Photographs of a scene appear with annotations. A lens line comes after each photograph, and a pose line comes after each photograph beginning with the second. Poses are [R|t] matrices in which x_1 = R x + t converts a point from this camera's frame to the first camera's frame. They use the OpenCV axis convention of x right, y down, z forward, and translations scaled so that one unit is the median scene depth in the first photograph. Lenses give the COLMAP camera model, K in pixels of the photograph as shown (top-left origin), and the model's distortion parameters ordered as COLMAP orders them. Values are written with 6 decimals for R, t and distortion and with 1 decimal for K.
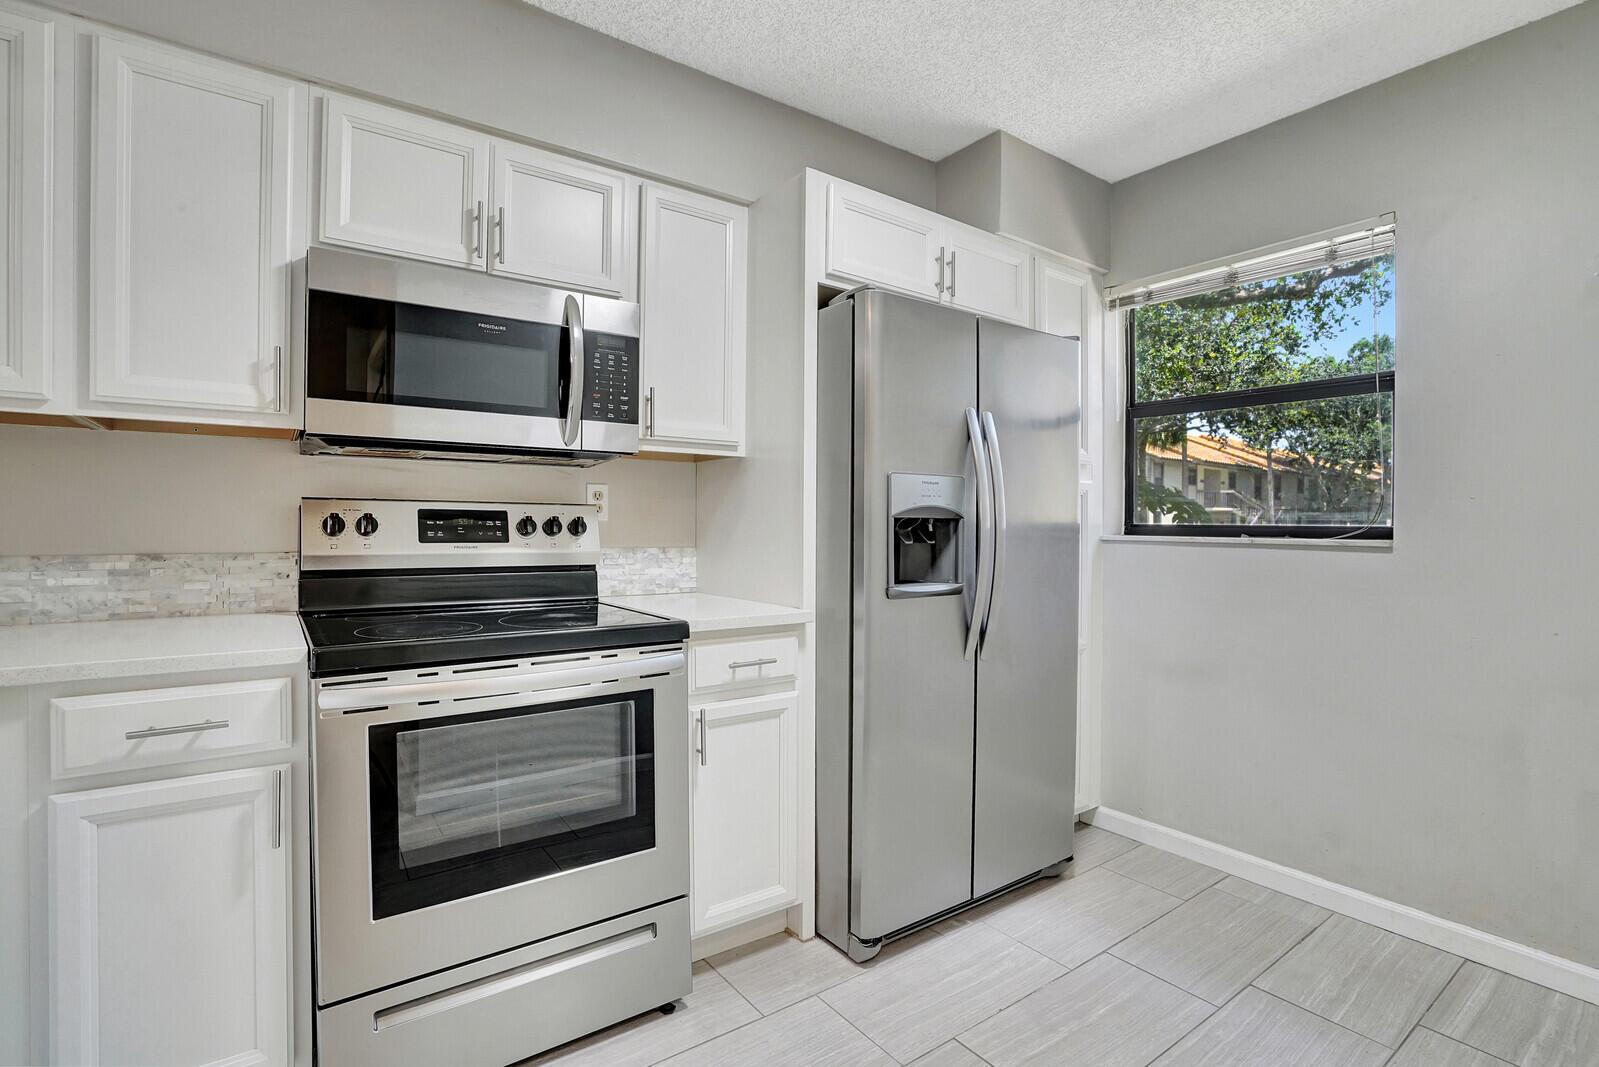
lens RADIAL K [[763.0, 0, 792.6], [0, 763.0, 525.0], [0, 0, 1]] dist [-0.055638, 0.021427]
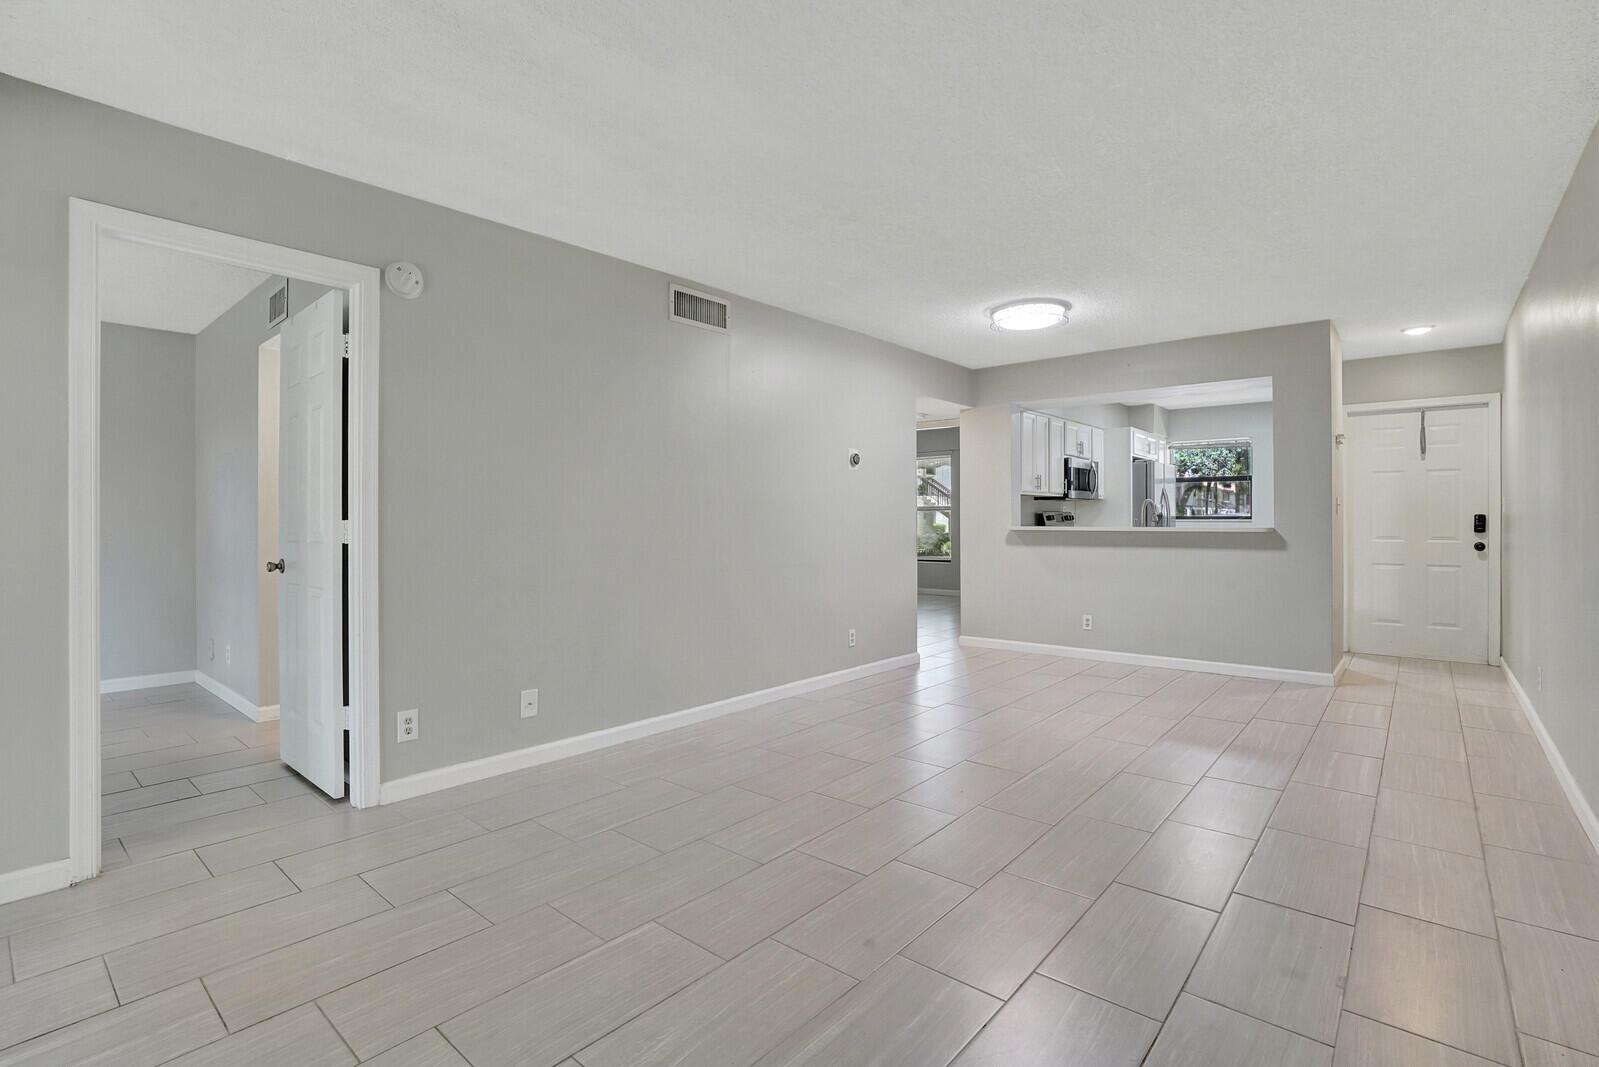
lens RADIAL K [[763.0, 0, 779.5], [0, 763.0, 526.4], [0, 0, 1]] dist [-0.055638, 0.021427]
pose [[0.976540, -0.010798, 0.215067, -2.620836], [0.009232, 0.999923, 0.008286, -0.003126], [-0.215140, -0.006106, 0.976564, -2.444461]]
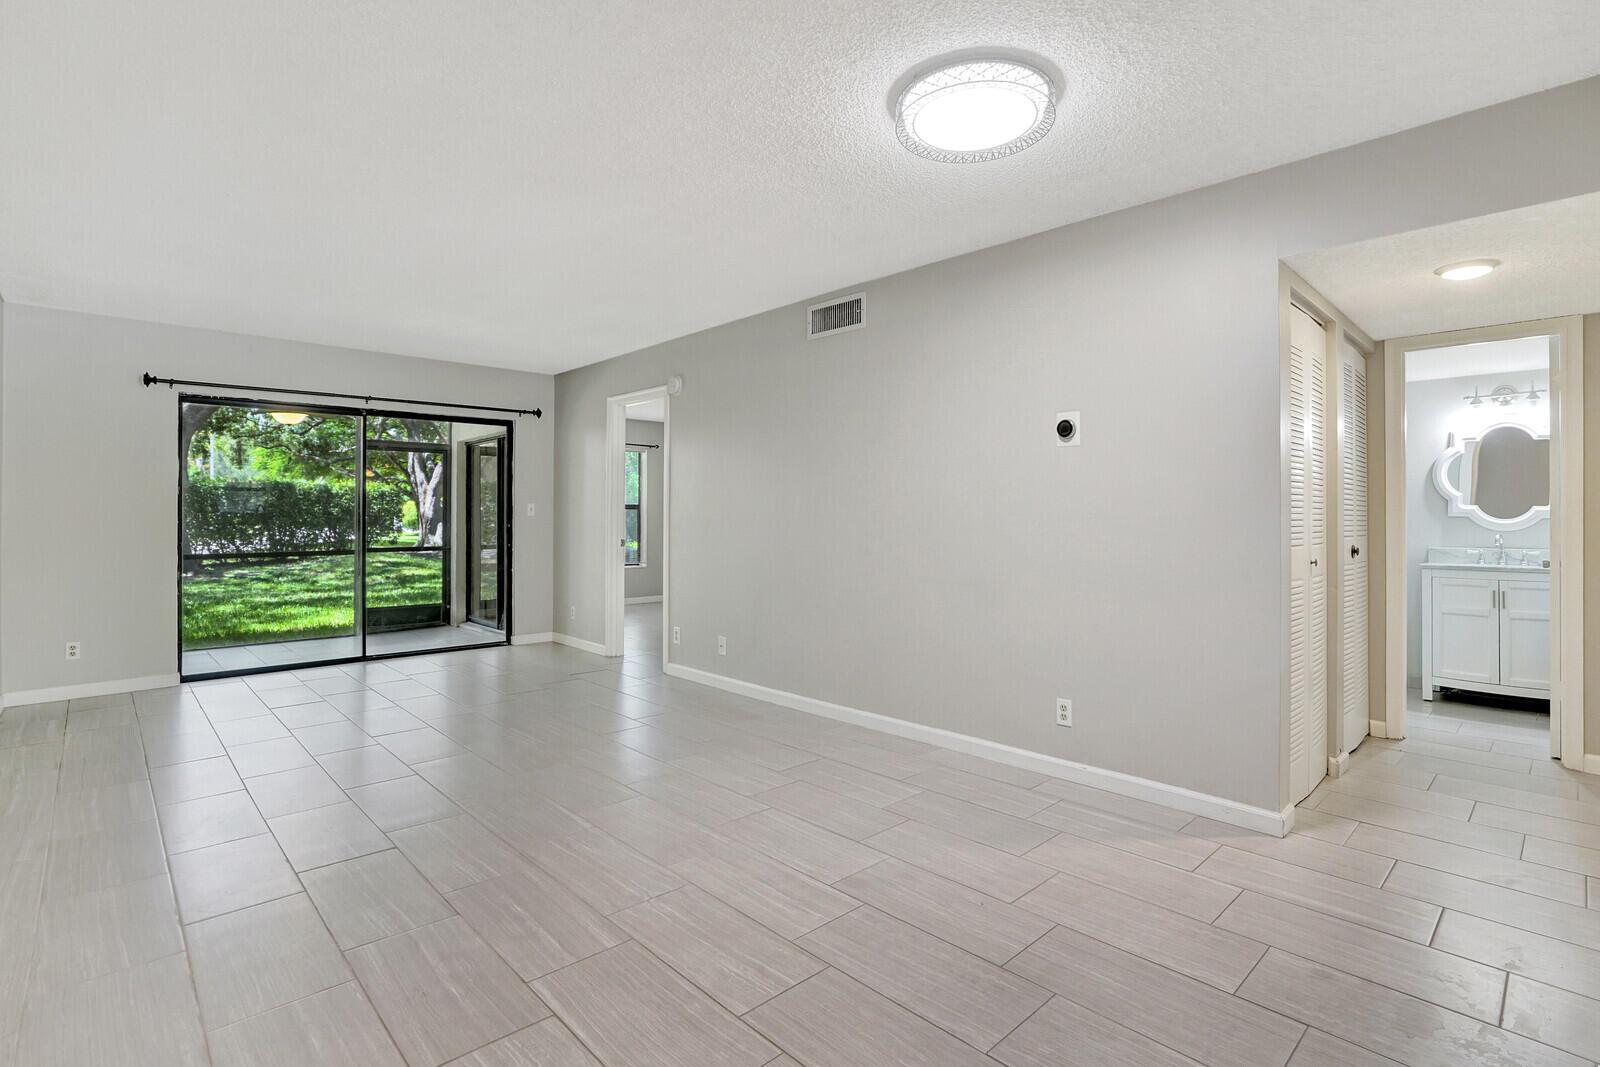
lens RADIAL K [[763.5, 0, 796.1], [0, 763.5, 517.1], [0, 0, 1]] dist [-0.055638, 0.021427]
pose [[0.122942, -0.007273, -0.992387, -0.265885], [-0.004914, 0.999956, -0.007937, -0.001612], [0.992402, 0.005852, 0.122901, -0.723968]]
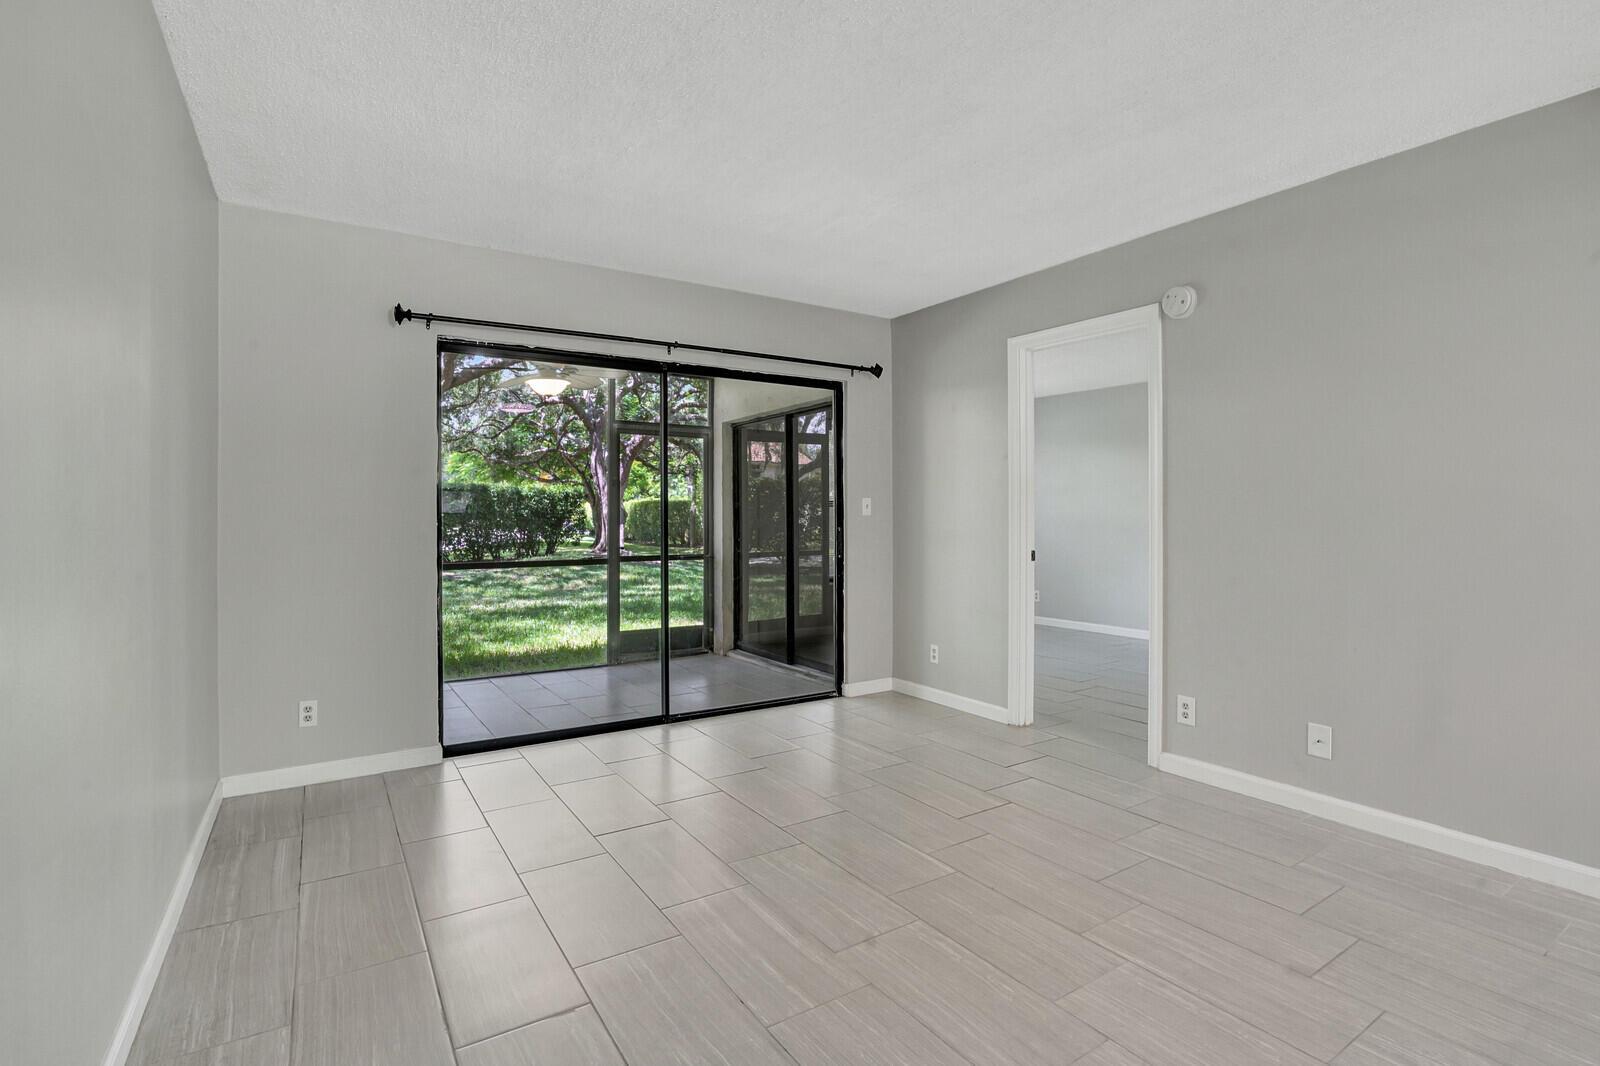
lens RADIAL K [[763.5, 0, 789.4], [0, 763.5, 524.9], [0, 0, 1]] dist [-0.055638, 0.021427]
pose [[-0.072501, 0.000846, -0.997368, -1.333792], [-0.005082, 0.999986, 0.001218, 0.001113], [0.997355, 0.005156, -0.072496, -1.555242]]
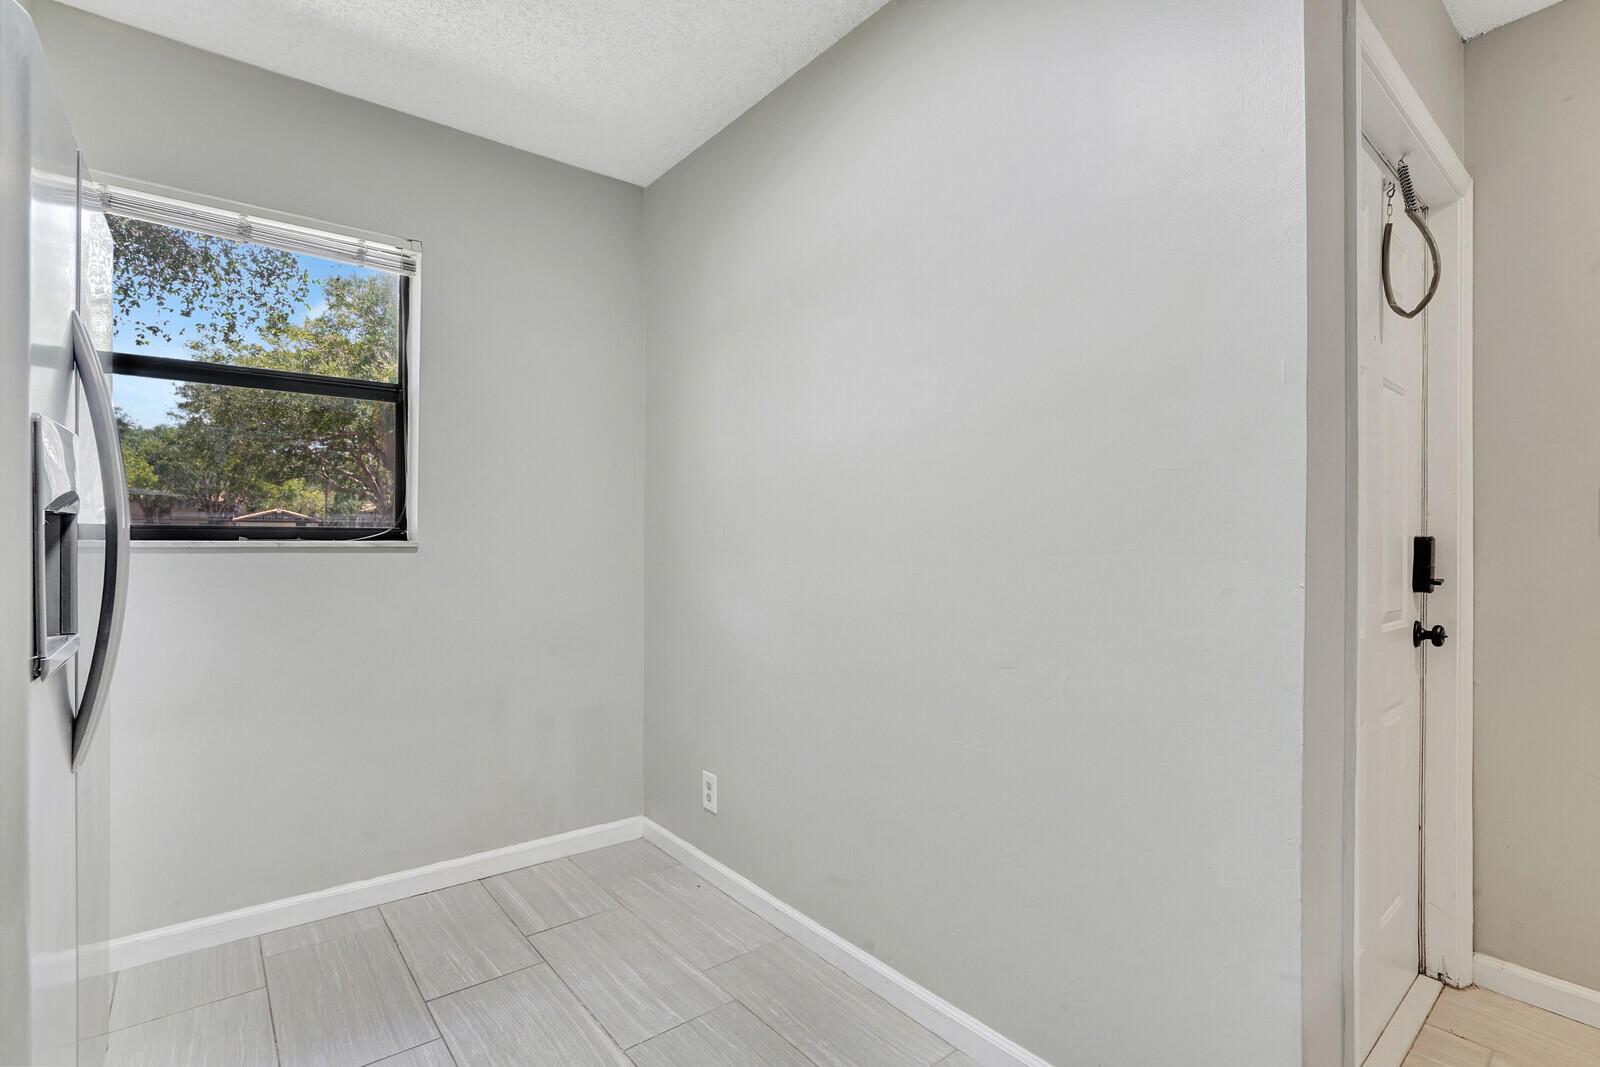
lens RADIAL K [[763.5, 0, 773.9], [0, 763.5, 534.9], [0, 0, 1]] dist [-0.055638, 0.021427]
pose [[-0.041817, -0.014077, 0.999026, -0.340610], [-0.008248, 0.999872, 0.013744, -0.008152], [-0.999091, -0.007665, -0.041927, 0.546639]]
